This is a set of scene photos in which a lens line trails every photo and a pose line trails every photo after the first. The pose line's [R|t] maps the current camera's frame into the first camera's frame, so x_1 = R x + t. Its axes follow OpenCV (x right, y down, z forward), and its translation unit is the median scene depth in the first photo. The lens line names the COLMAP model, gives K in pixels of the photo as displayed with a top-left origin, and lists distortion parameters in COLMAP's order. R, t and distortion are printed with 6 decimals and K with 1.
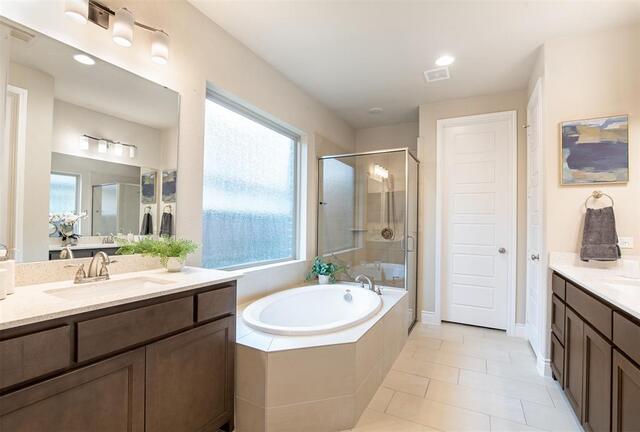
lens RADIAL K [[300.1, 0, 320.0], [0, 300.1, 216.0], [0, 0, 1]] dist [-0.019758, 0.000217]
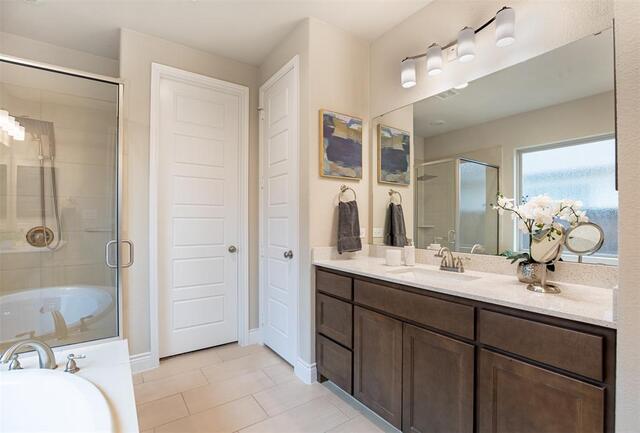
lens RADIAL K [[300.1, 0, 320.0], [0, 300.1, 216.5], [0, 0, 1]] dist [-0.019758, 0.000217]
pose [[0.462450, -0.008573, 0.886604, -0.040616], [-0.013327, 0.999773, 0.016619, 0.009200], [-0.886545, -0.019501, 0.462230, 0.563065]]
